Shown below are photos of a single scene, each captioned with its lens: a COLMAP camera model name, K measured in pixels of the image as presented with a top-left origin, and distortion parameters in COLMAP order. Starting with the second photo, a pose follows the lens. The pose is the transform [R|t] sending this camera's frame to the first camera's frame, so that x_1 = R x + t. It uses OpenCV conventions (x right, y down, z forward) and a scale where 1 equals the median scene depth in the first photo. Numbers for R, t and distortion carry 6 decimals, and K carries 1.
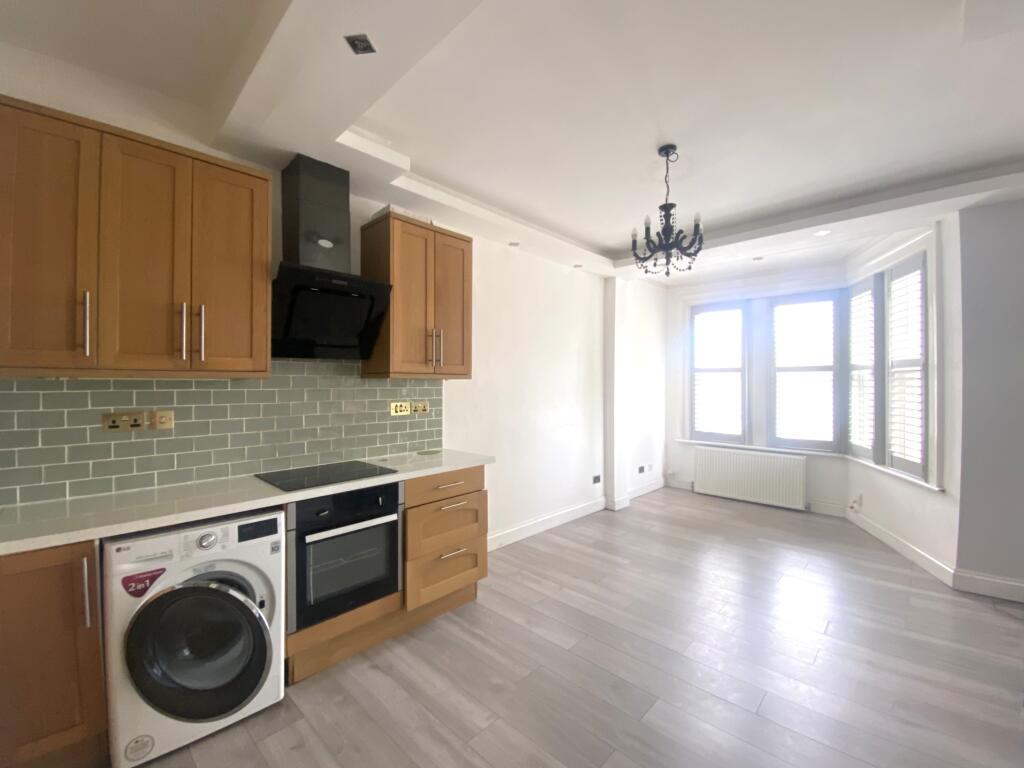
lens RADIAL K [[424.3, 0, 512.0], [0, 424.3, 384.0], [0, 0, 1]] dist [-0.000796, -0.000046]
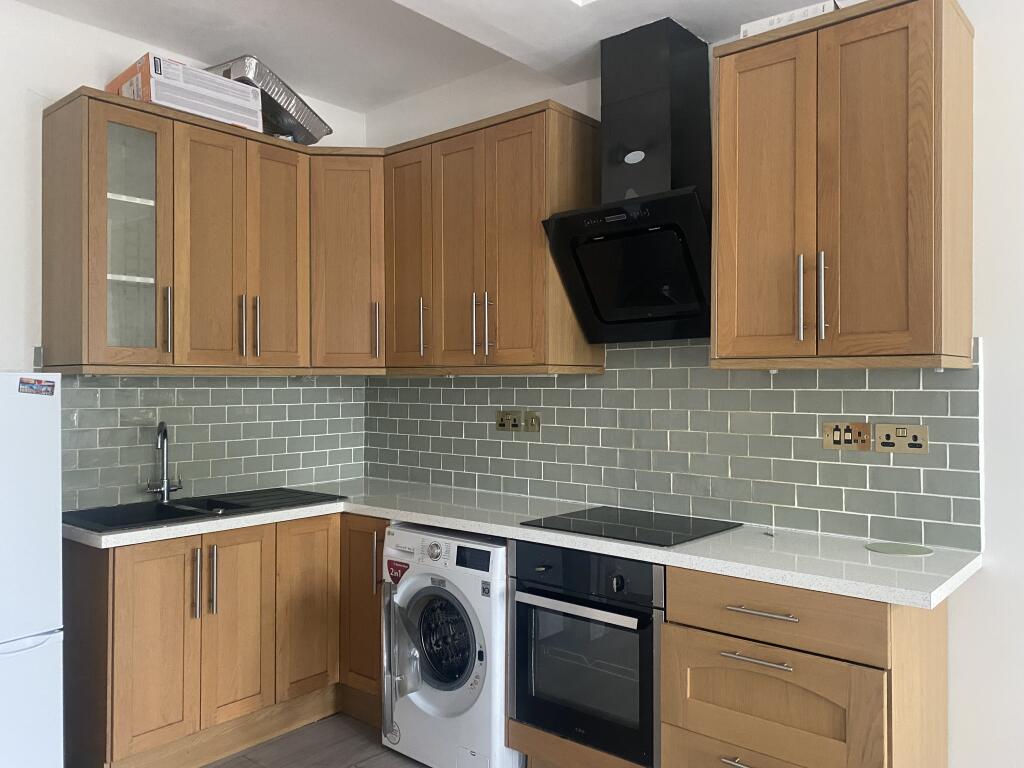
lens RADIAL K [[792.7, 0, 512.6], [0, 792.7, 378.6], [0, 0, 1]] dist [0.186699, -0.001419]
pose [[0.067164, -0.003329, -0.997736, 0.598822], [0.002690, 0.999991, -0.003156, -0.000346], [0.997738, -0.002472, 0.067172, 0.607773]]
